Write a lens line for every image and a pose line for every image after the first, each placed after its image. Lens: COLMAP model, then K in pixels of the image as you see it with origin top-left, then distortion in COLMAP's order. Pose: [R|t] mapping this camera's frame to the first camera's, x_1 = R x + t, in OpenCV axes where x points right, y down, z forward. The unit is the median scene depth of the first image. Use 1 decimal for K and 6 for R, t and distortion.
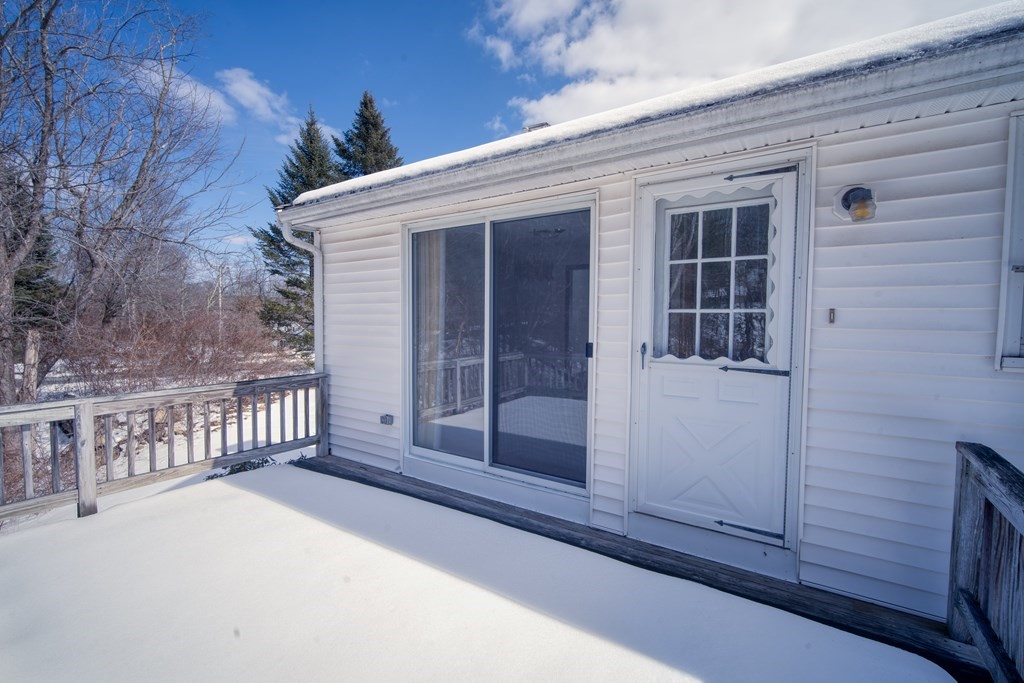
lens RADIAL K [[455.9, 0, 512.0], [0, 455.9, 341.5], [0, 0, 1]] dist [-0.001603, 0.000487]
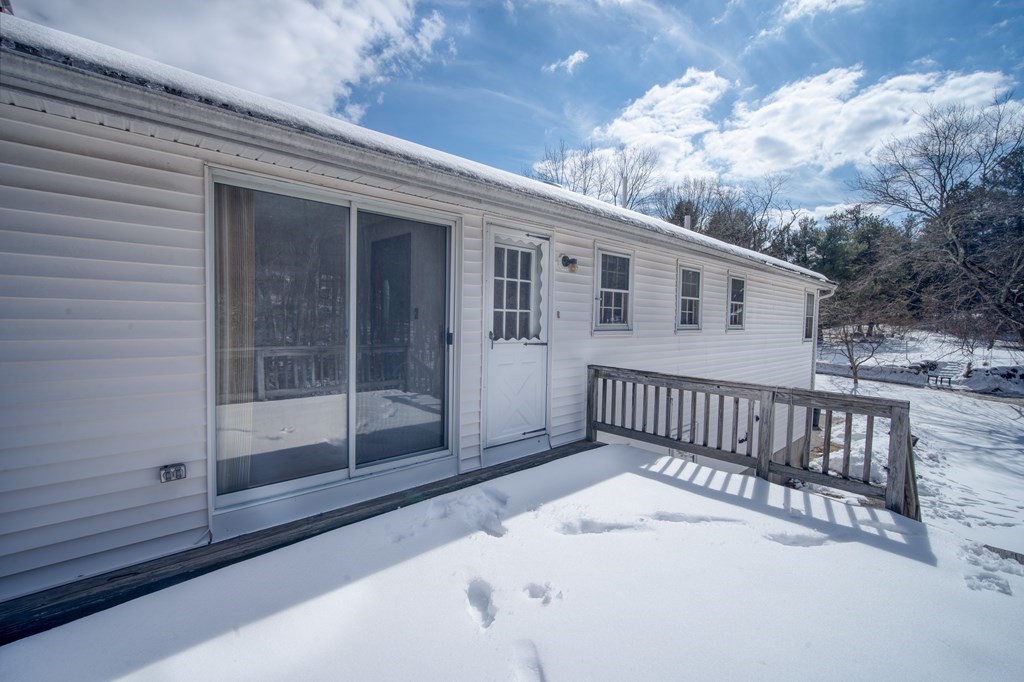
lens RADIAL K [[455.9, 0, 512.0], [0, 455.9, 341.0], [0, 0, 1]] dist [-0.001603, 0.000487]
pose [[0.216548, -0.050490, 0.974966, -1.105566], [0.029287, 0.998548, 0.045206, -0.029322], [-0.975833, 0.018765, 0.217712, 0.599830]]
